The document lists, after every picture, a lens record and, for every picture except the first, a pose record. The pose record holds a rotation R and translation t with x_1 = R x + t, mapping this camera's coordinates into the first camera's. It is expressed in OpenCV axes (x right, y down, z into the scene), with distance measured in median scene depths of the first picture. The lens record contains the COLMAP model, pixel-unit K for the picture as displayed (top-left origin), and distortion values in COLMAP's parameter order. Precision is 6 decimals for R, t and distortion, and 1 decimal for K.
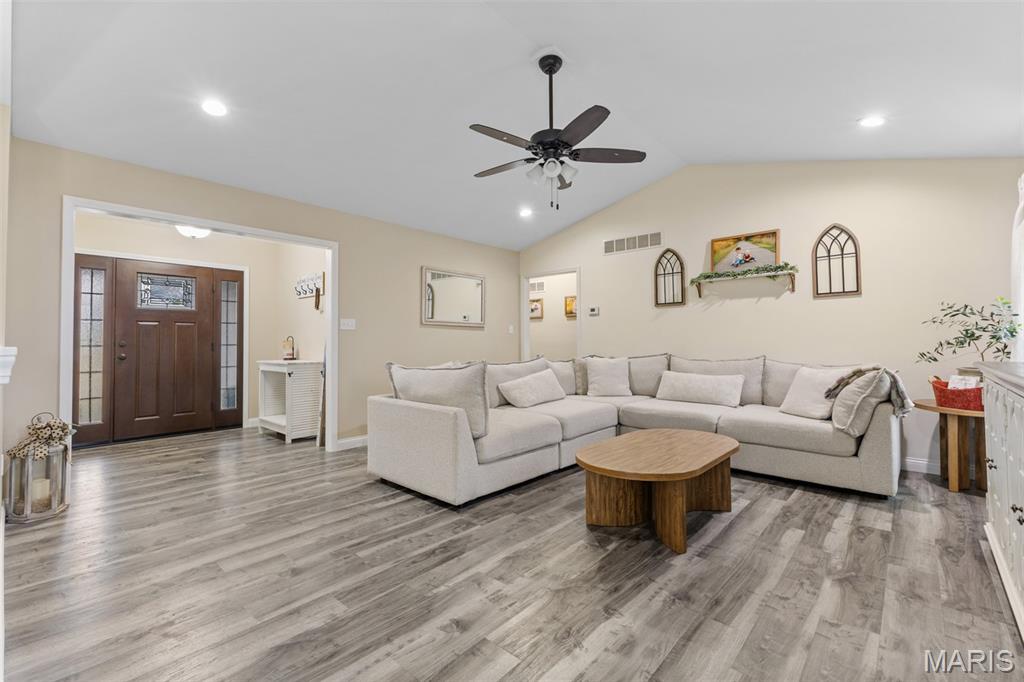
lens RADIAL K [[446.7, 0, 512.8], [0, 446.7, 333.3], [0, 0, 1]] dist [0.012045, -0.003521]
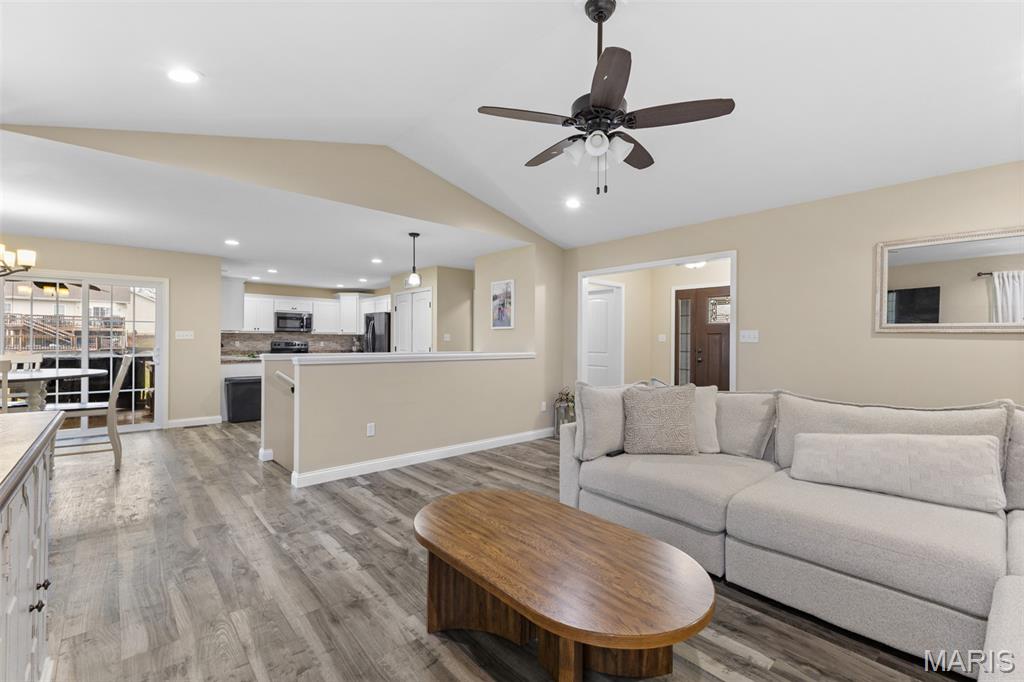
lens RADIAL K [[446.7, 0, 509.0], [0, 446.7, 328.6], [0, 0, 1]] dist [0.012045, -0.003521]
pose [[-0.118052, -0.024479, -0.992706, 0.564947], [0.013369, 0.999566, -0.026238, -0.016845], [0.992917, -0.016369, -0.117674, 0.594949]]
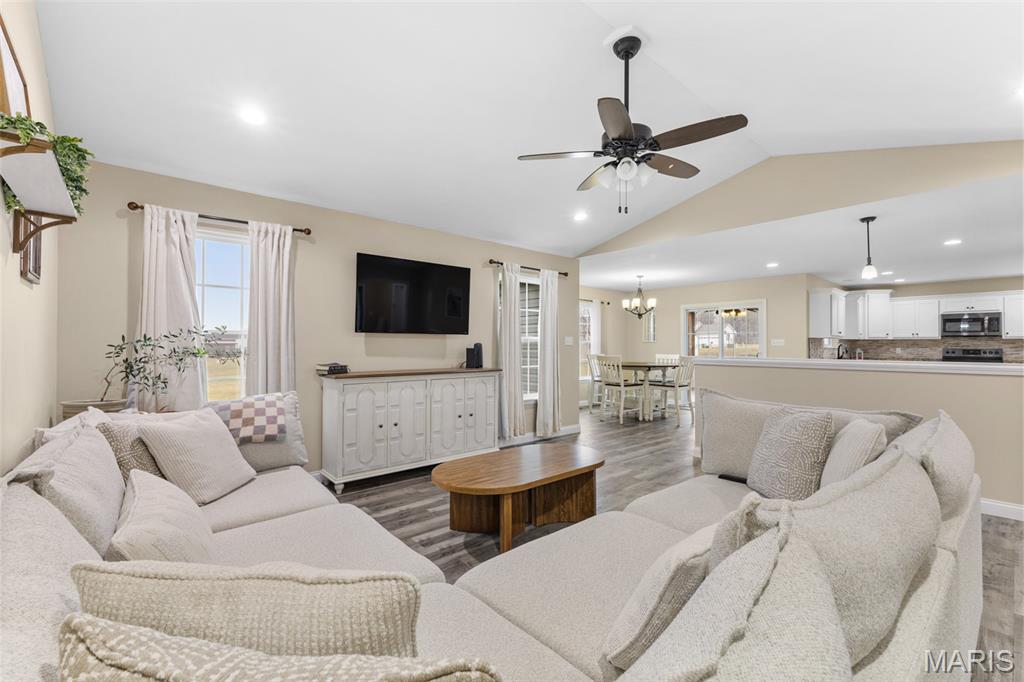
lens RADIAL K [[446.7, 0, 513.5], [0, 446.7, 337.3], [0, 0, 1]] dist [0.012045, -0.003521]
pose [[-0.993699, 0.006094, 0.111912, 0.135402], [0.001650, 0.999208, -0.039766, -0.002811], [-0.112066, -0.039330, -0.992922, 1.211813]]
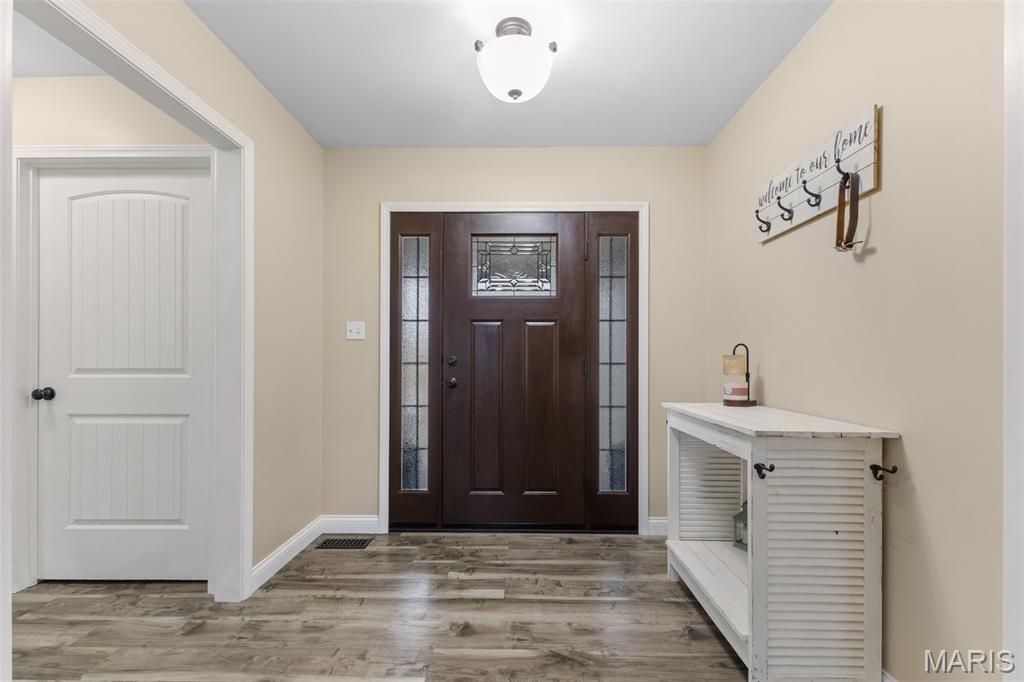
lens RADIAL K [[446.7, 0, 511.2], [0, 446.7, 359.0], [0, 0, 1]] dist [0.012045, -0.003521]
pose [[0.653083, 0.009097, -0.757232, -0.387153], [0.014368, 0.999599, 0.024400, 0.009092], [0.757150, -0.026816, 0.652690, 0.693225]]
